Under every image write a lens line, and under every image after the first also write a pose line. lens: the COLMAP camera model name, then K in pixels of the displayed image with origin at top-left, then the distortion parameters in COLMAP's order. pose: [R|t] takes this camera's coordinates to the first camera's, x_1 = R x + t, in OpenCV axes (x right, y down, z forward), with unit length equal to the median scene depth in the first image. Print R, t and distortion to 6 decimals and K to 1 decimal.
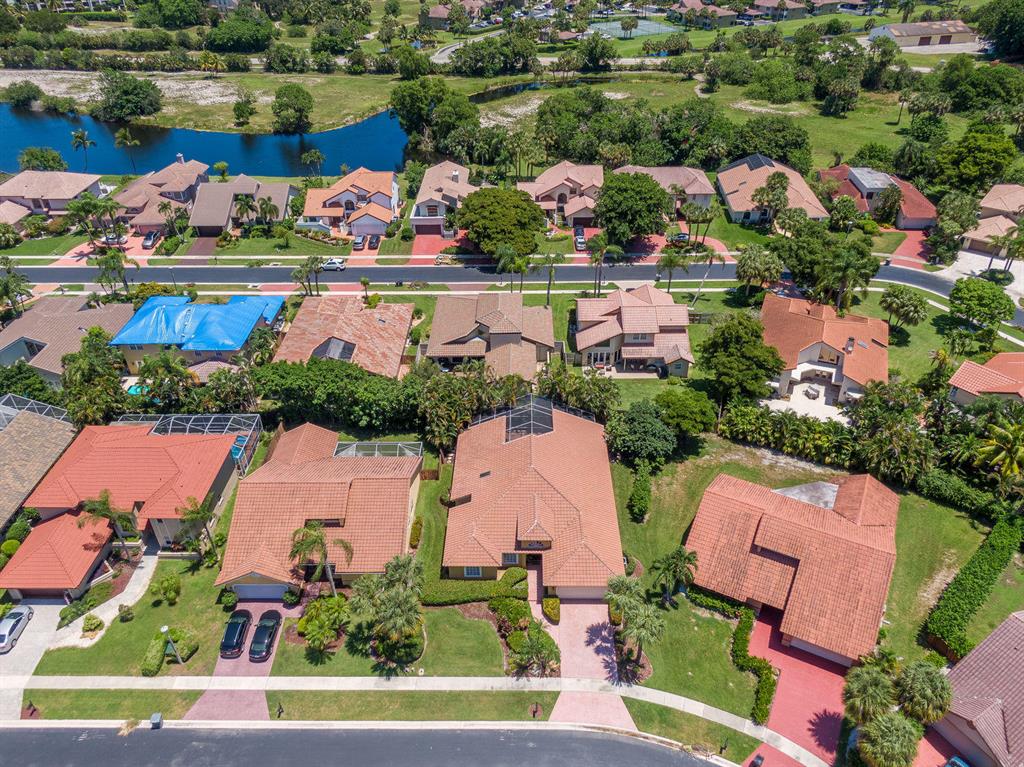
lens RADIAL K [[743.0, 0, 512.0], [0, 743.0, 383.5], [0, 0, 1]] dist [0.031824, -0.003552]
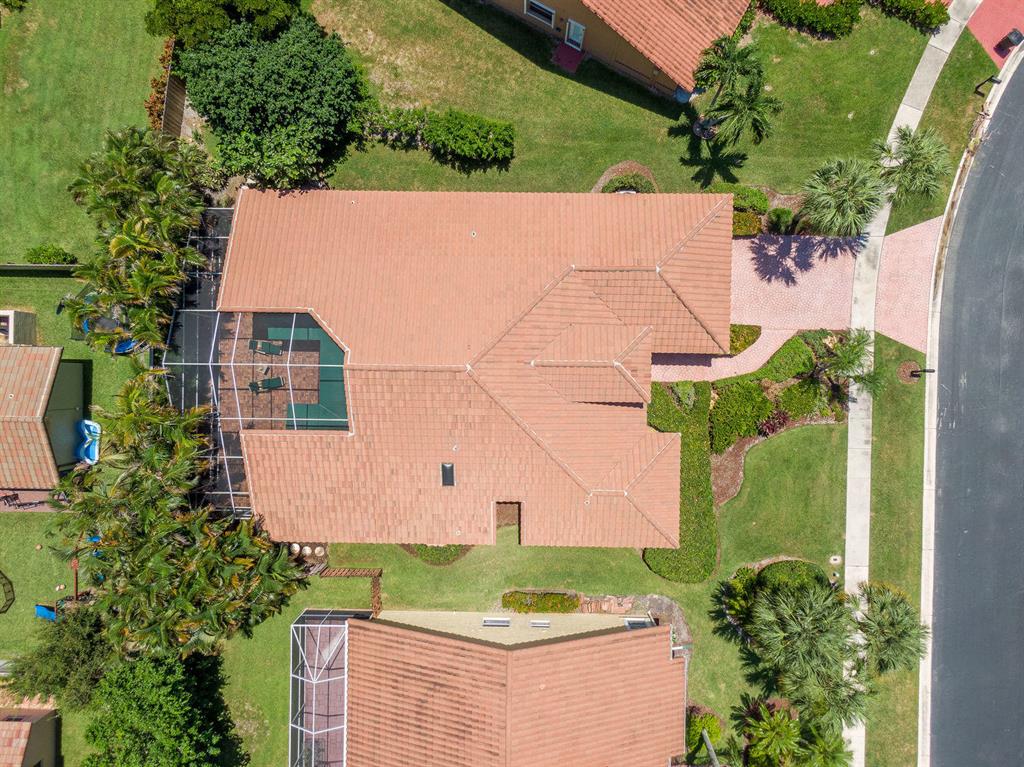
lens RADIAL K [[743.0, 0, 512.0], [0, 743.0, 383.5], [0, 0, 1]] dist [0.031824, -0.003552]
pose [[-0.002632, -0.999970, 0.007266, 0.018167], [0.575278, 0.004429, 0.817946, -0.264648], [-0.817953, 0.006333, 0.575250, 0.872725]]
